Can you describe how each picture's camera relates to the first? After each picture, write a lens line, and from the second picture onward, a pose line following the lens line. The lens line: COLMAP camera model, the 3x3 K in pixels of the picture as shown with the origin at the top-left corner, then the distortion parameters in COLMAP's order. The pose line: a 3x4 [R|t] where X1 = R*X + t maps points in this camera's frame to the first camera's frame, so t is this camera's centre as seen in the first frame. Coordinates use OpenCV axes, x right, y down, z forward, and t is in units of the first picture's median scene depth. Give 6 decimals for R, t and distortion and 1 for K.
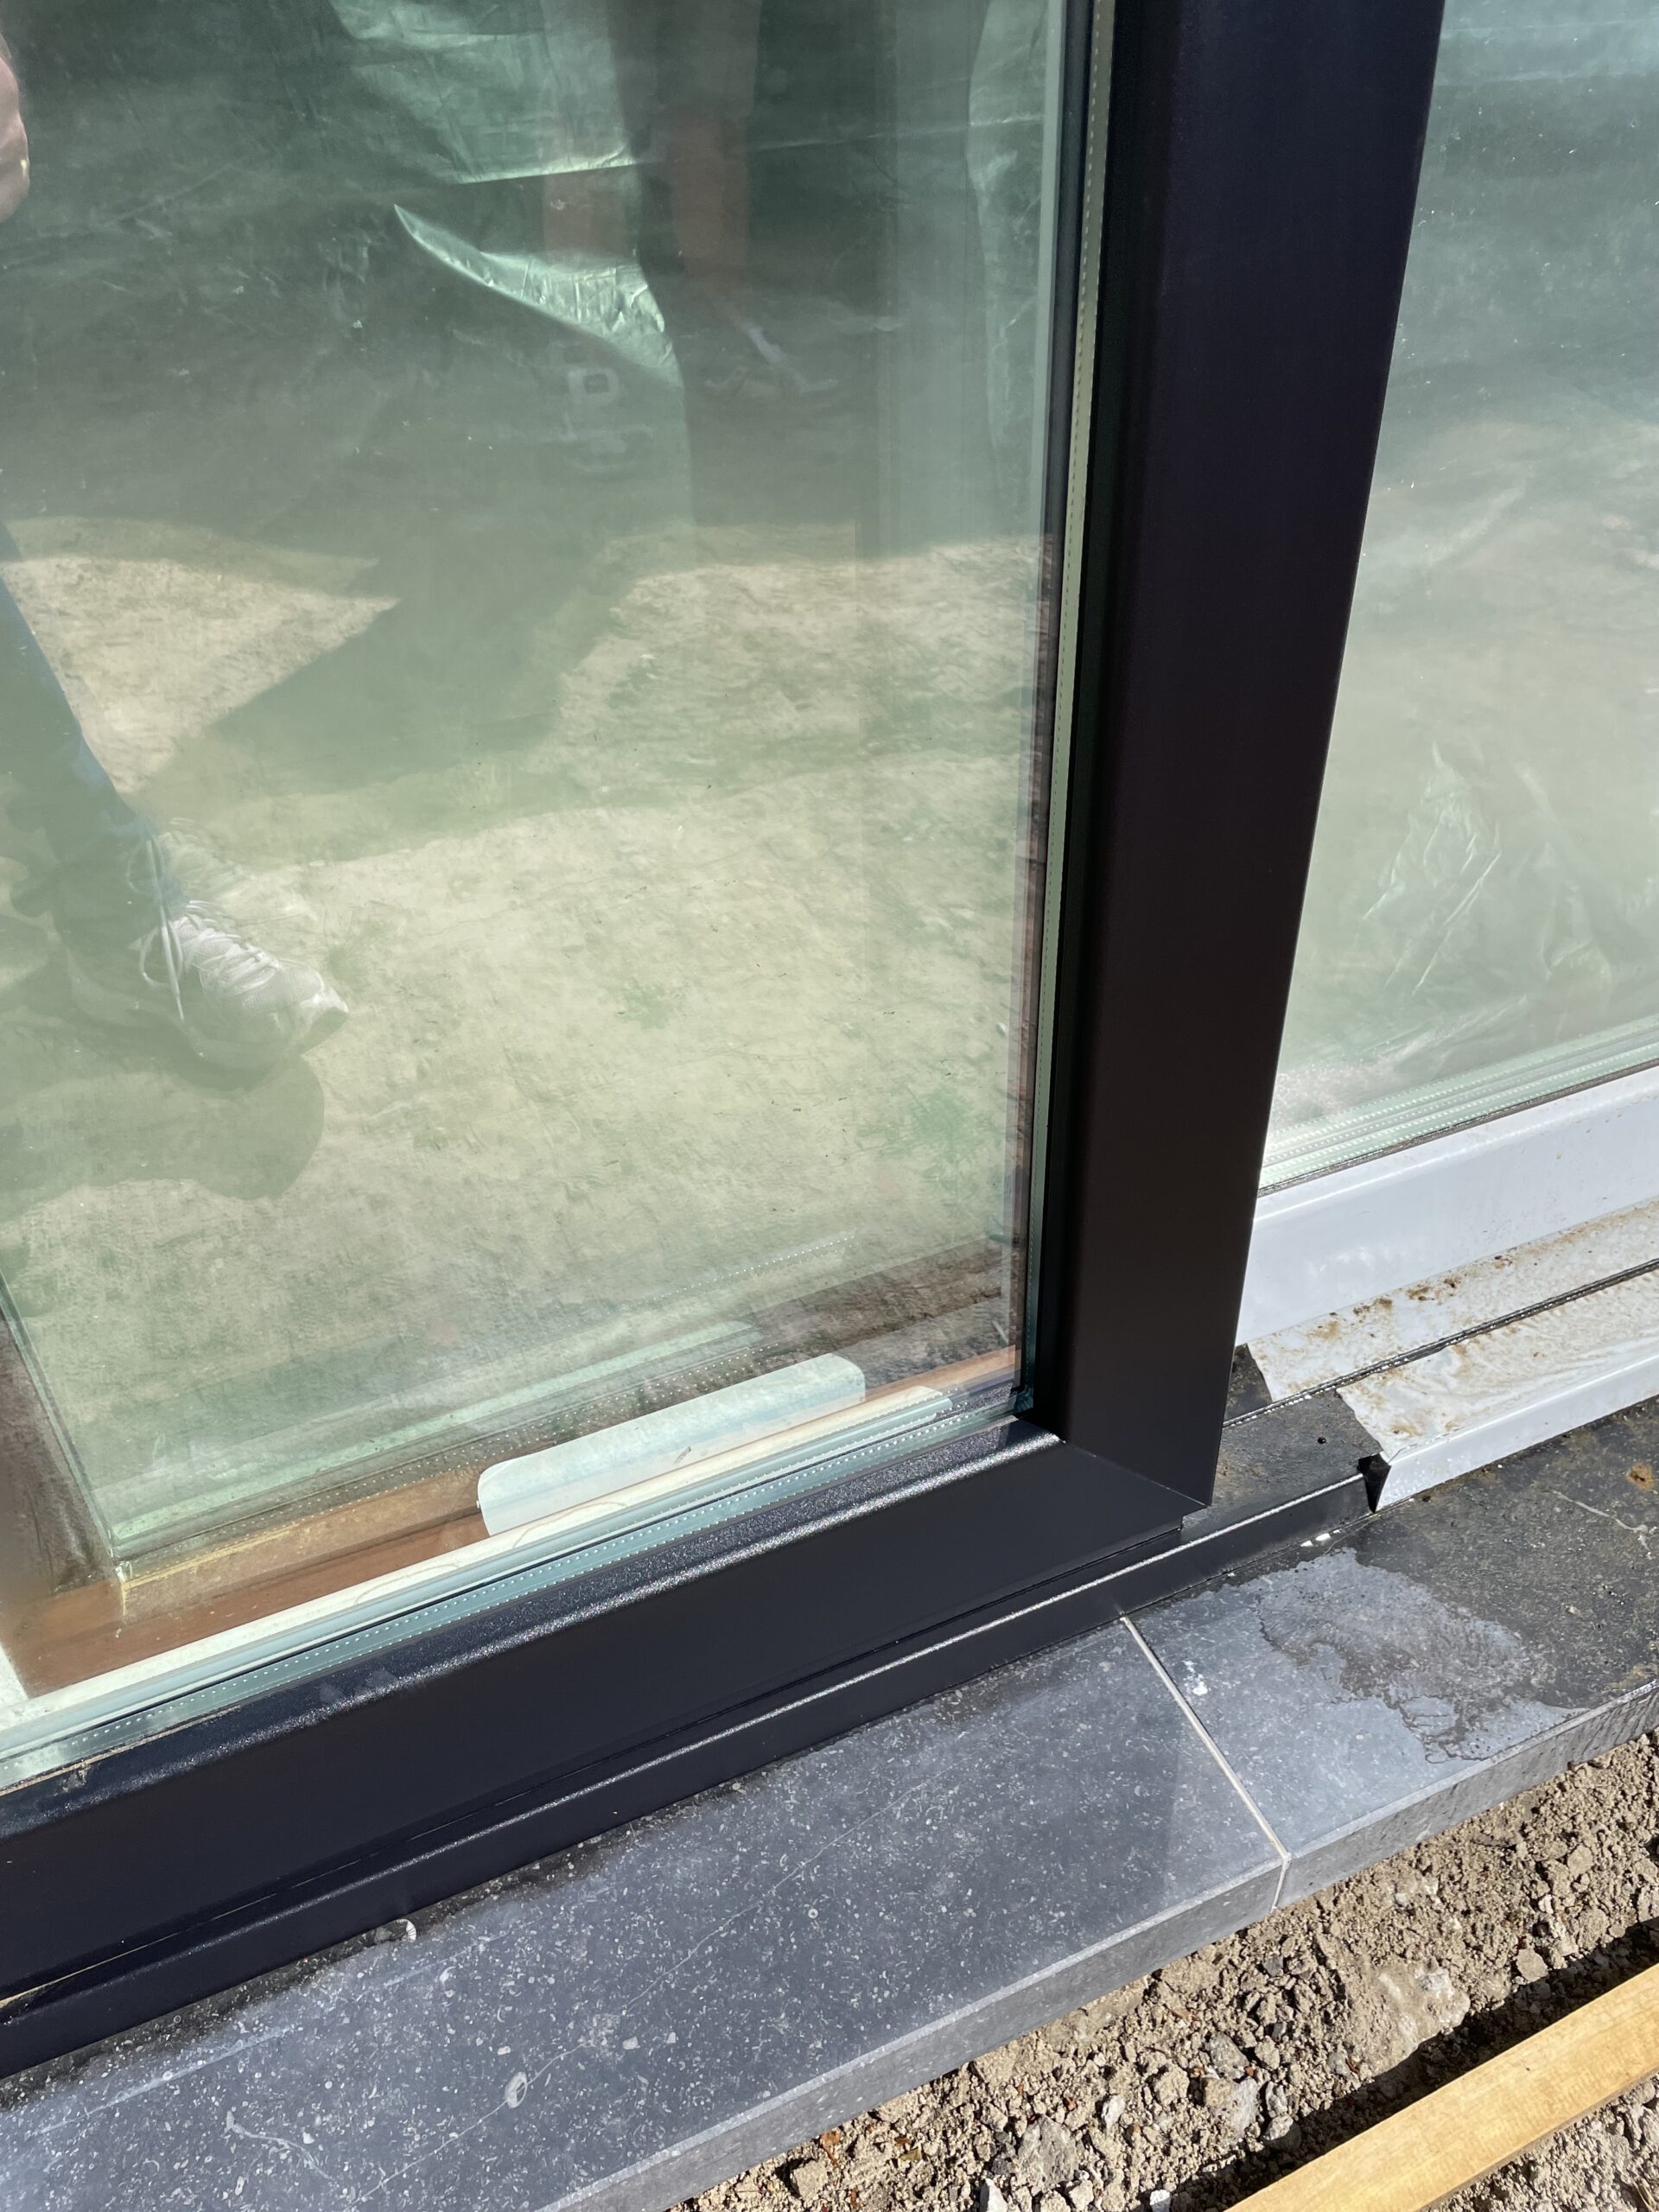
lens RADIAL K [[1675.7, 0, 829.5], [0, 1675.7, 1106.0], [0, 0, 1]] dist [0.077213, -0.113151]
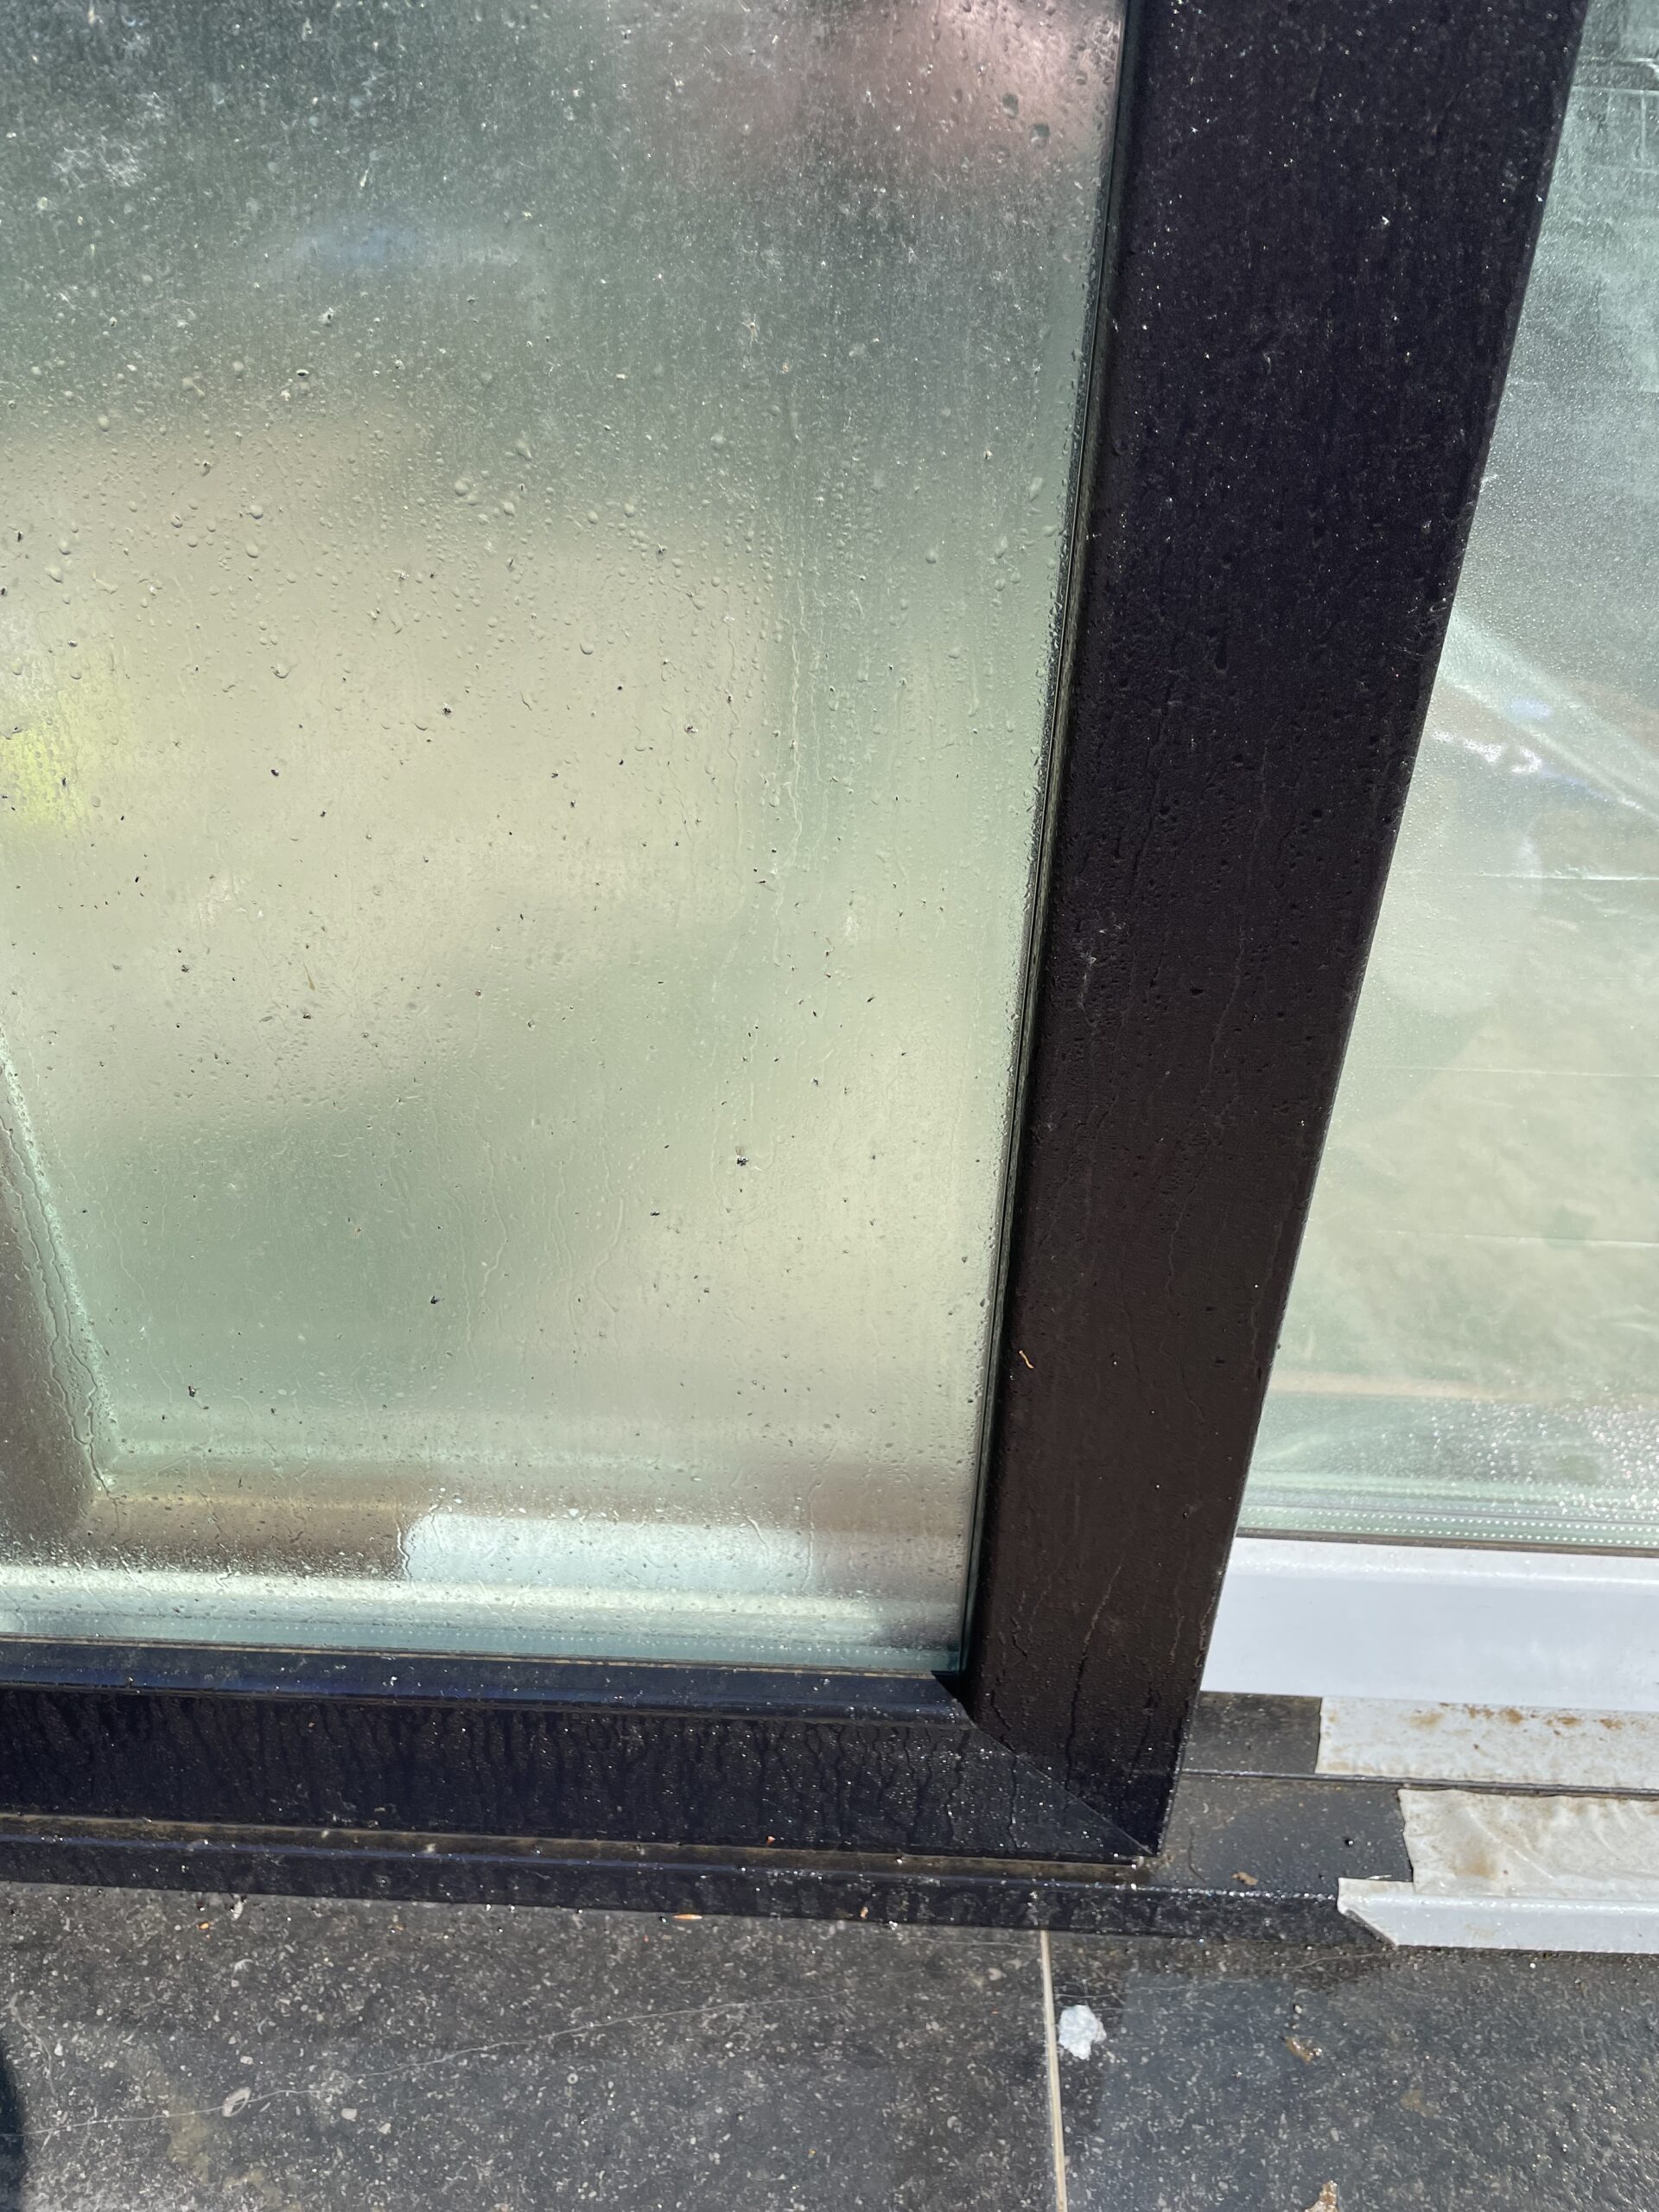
lens RADIAL K [[1675.7, 0, 829.5], [0, 1675.7, 1106.0], [0, 0, 1]] dist [0.077213, -0.113151]
pose [[0.899658, 0.289921, -0.326436, 0.252793], [-0.302860, 0.952964, 0.011683, -0.095998], [0.314469, 0.088353, 0.945147, 0.079742]]
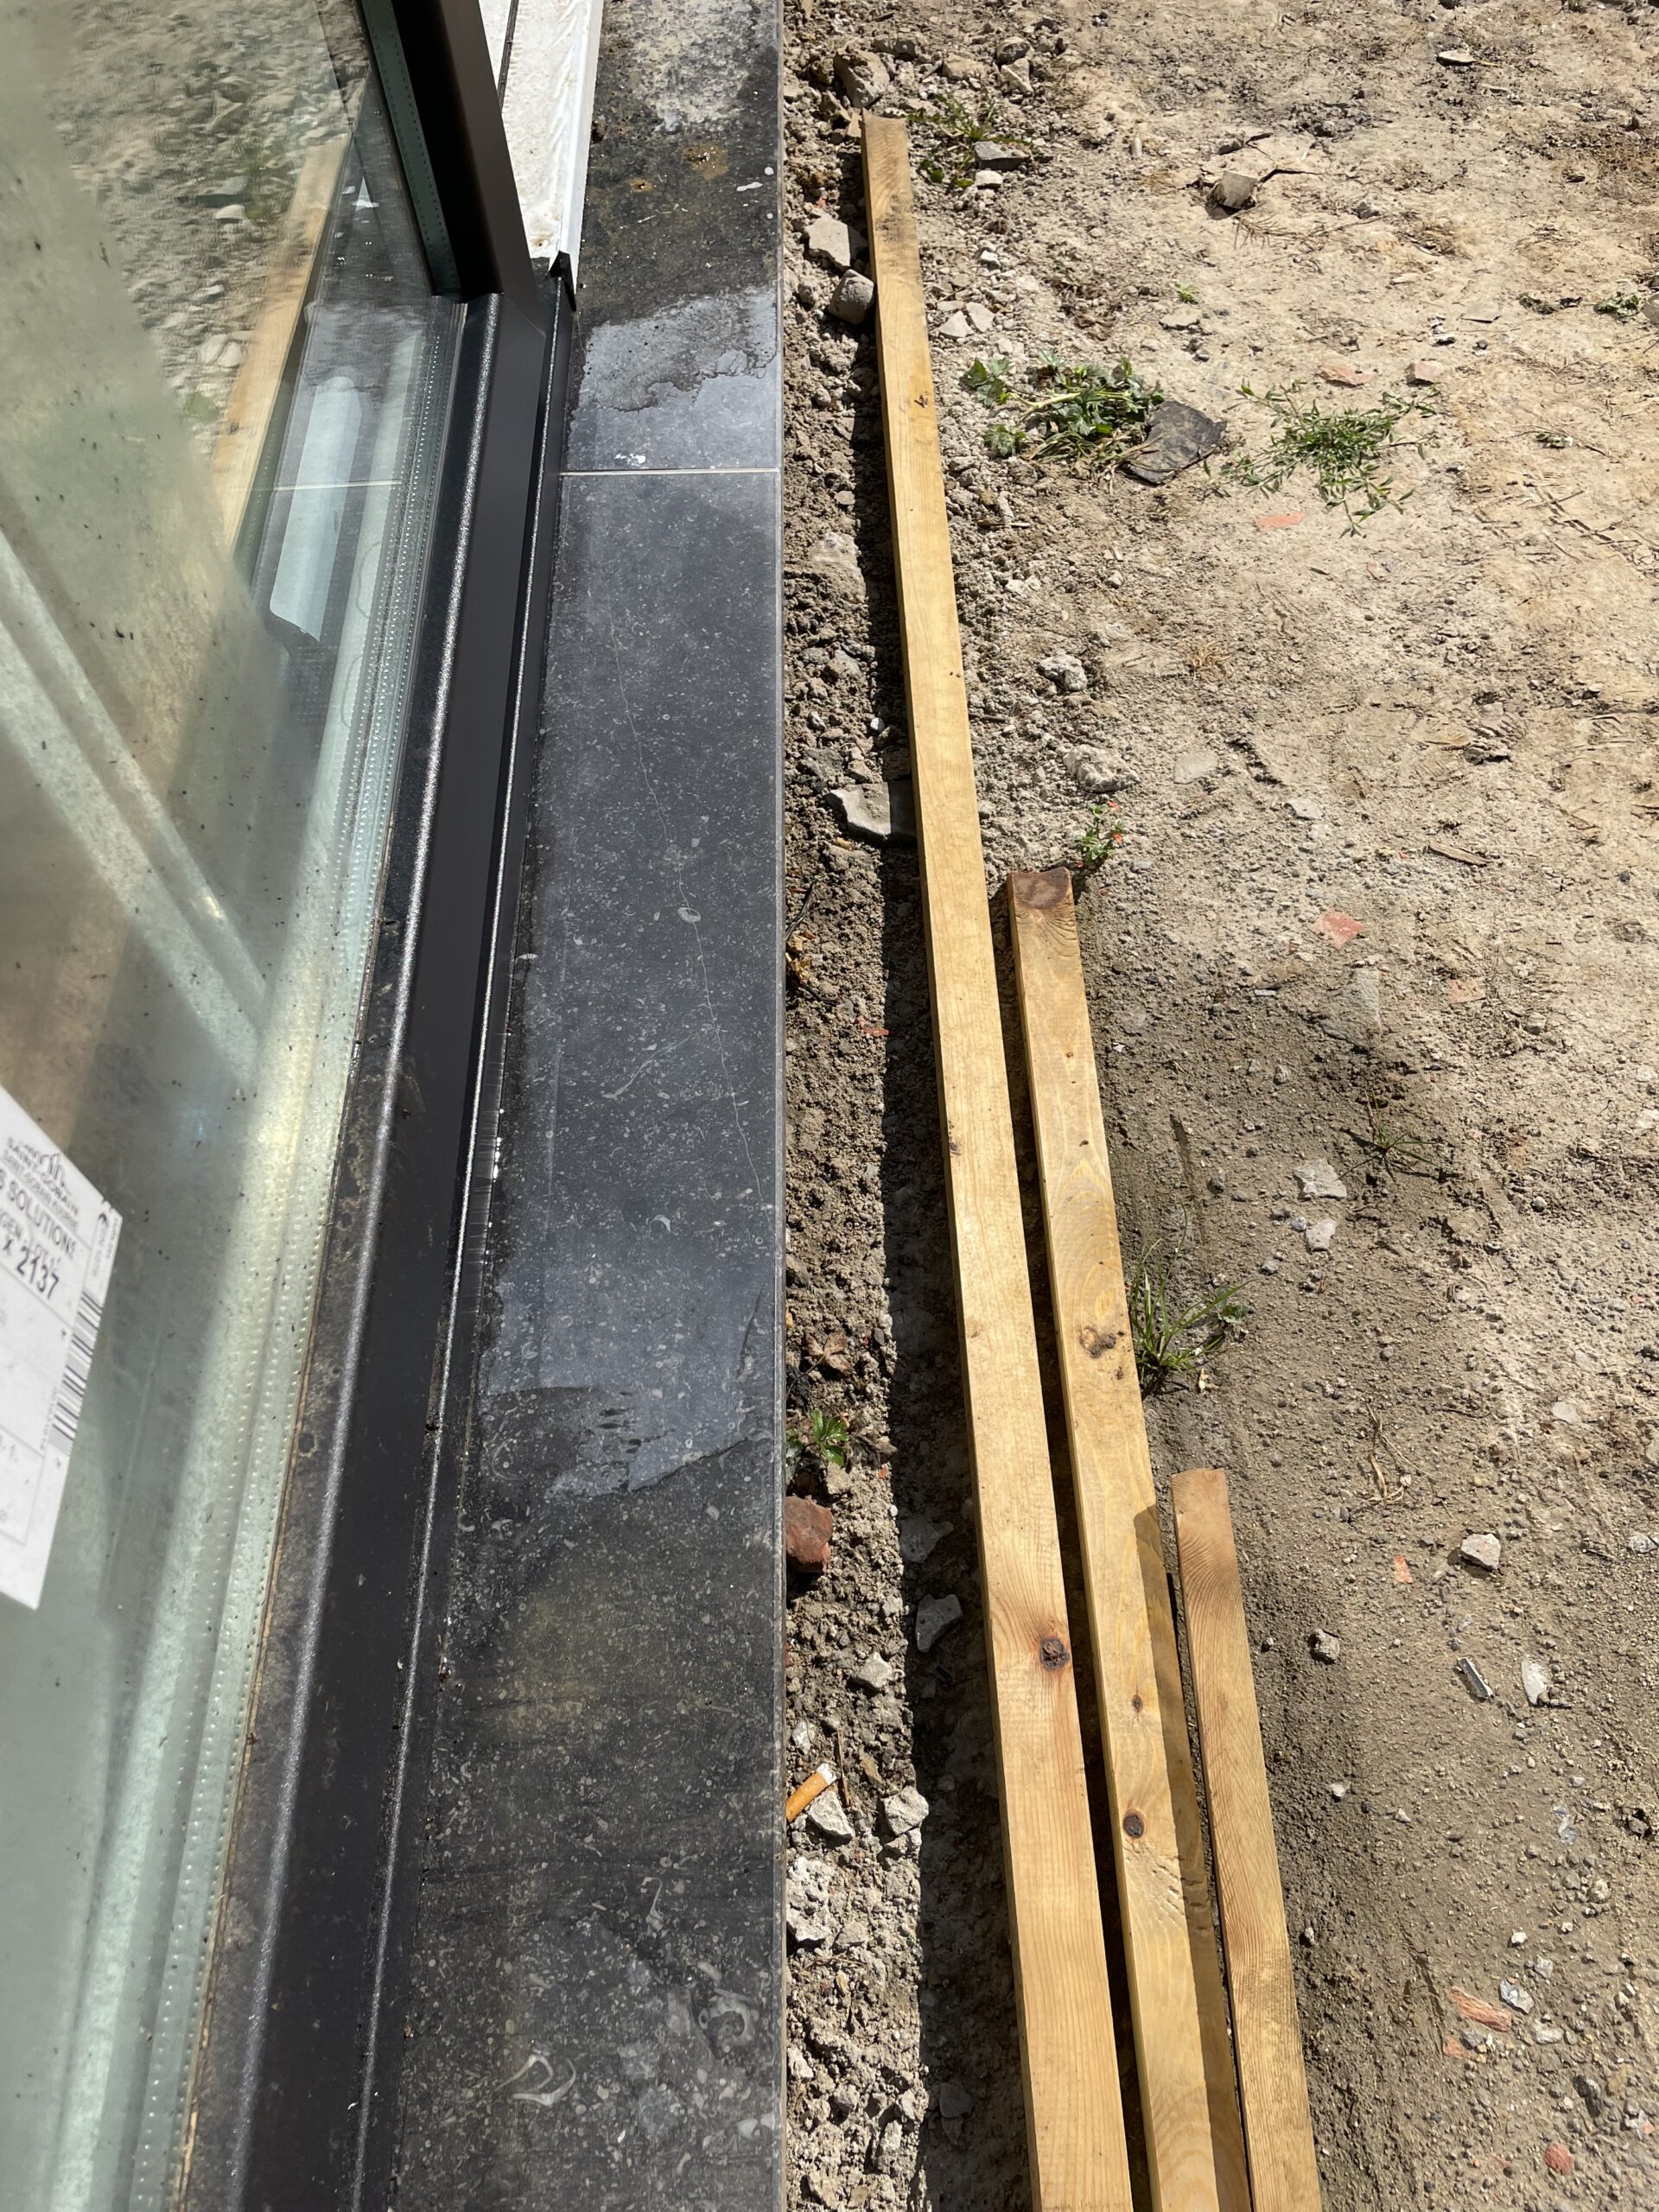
lens RADIAL K [[1675.7, 0, 829.5], [0, 1675.7, 1106.0], [0, 0, 1]] dist [0.077213, -0.113151]
pose [[0.387355, -0.786372, 0.481222, -0.742154], [0.570190, 0.614512, 0.545214, 0.028631], [-0.724458, 0.063196, 0.686416, 0.046701]]
